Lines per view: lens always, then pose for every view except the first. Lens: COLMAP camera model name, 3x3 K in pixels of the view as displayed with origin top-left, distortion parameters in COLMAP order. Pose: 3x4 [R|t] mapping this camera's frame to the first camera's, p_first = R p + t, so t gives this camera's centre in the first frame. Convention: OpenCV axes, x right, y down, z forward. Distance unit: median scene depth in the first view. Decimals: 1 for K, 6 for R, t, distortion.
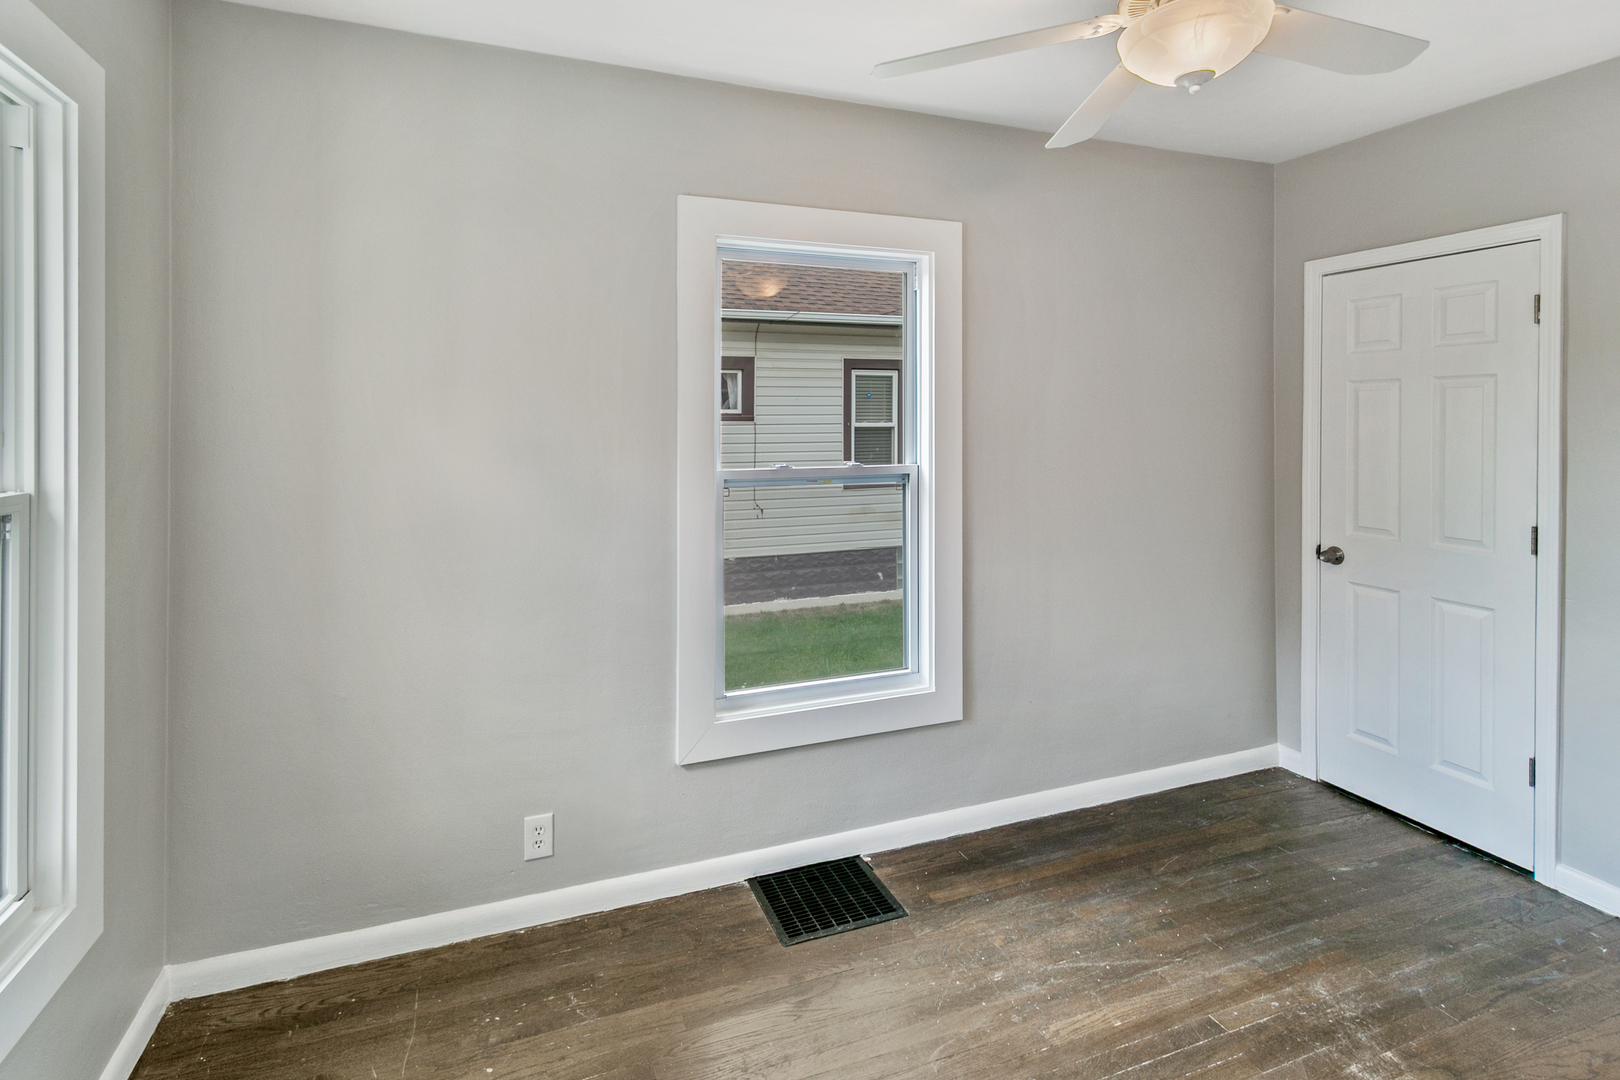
lens RADIAL K [[791.5, 0, 812.9], [0, 791.5, 430.8], [0, 0, 1]] dist [-0.000392, 0.000096]
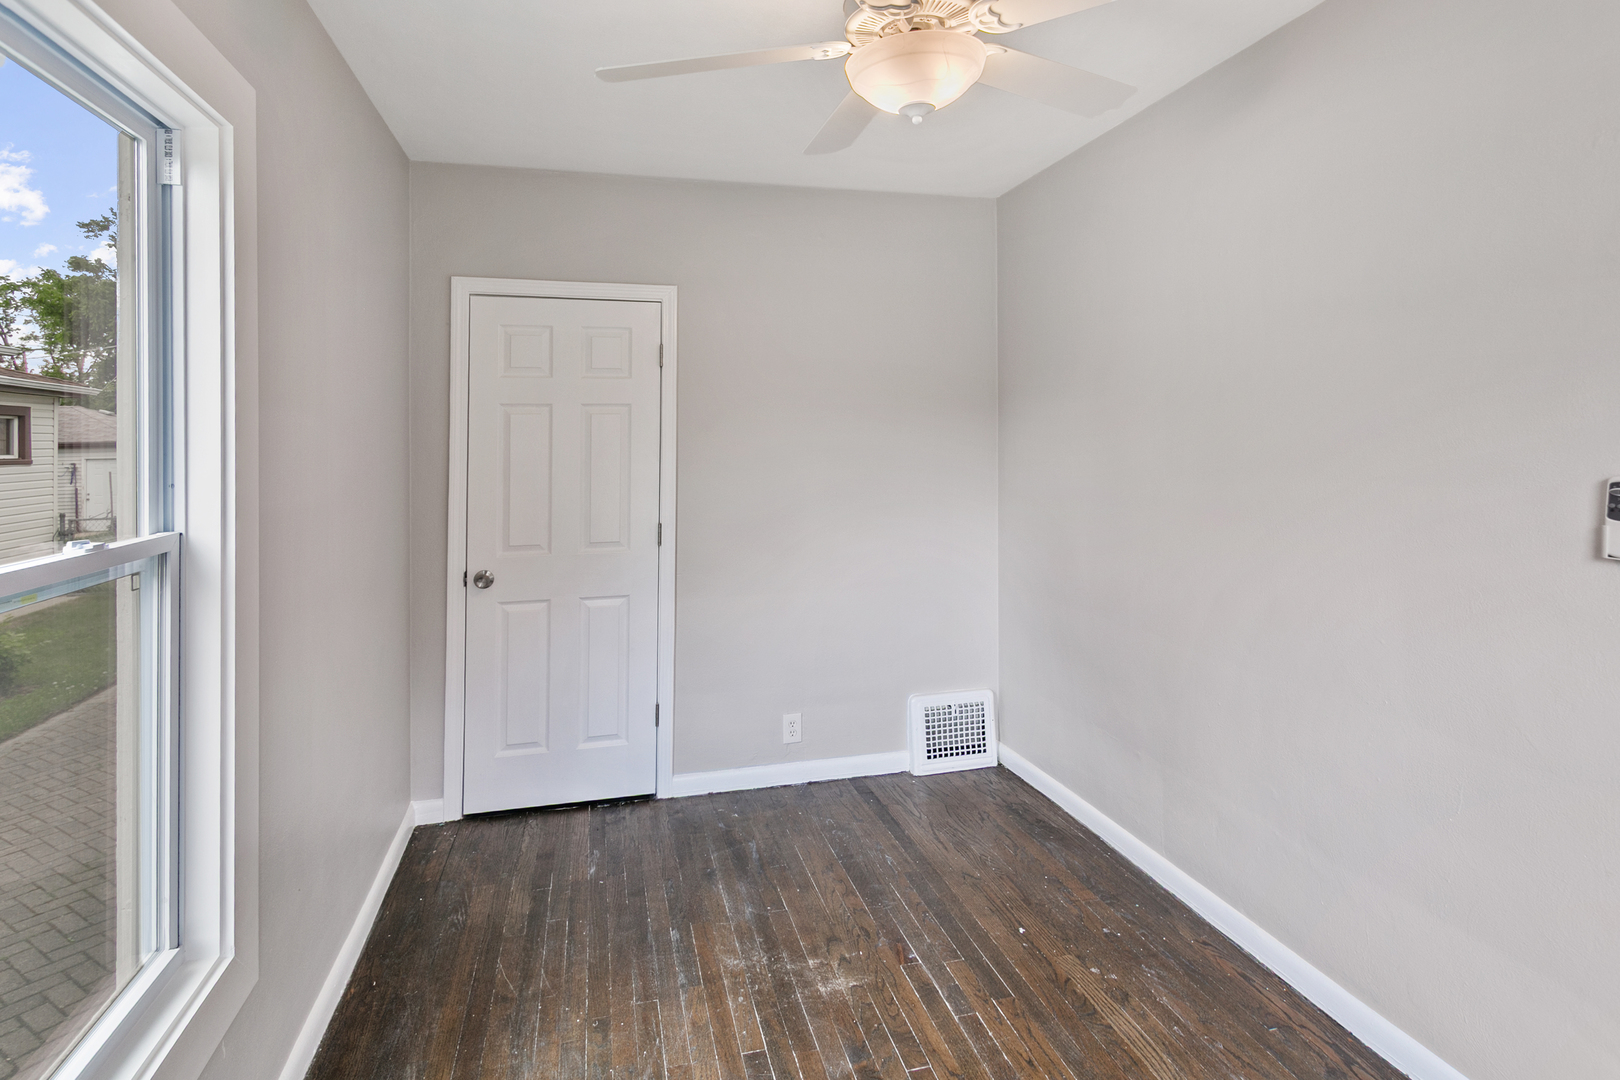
lens RADIAL K [[817.7, 0, 761.2], [0, 817.7, 454.4], [0, 0, 1]] dist [0.027566, -0.000714]
pose [[0.152736, -0.017942, 0.988104, -0.335937], [0.021703, 0.999655, 0.014797, -0.007446], [-0.988029, 0.019185, 0.153072, 0.555697]]
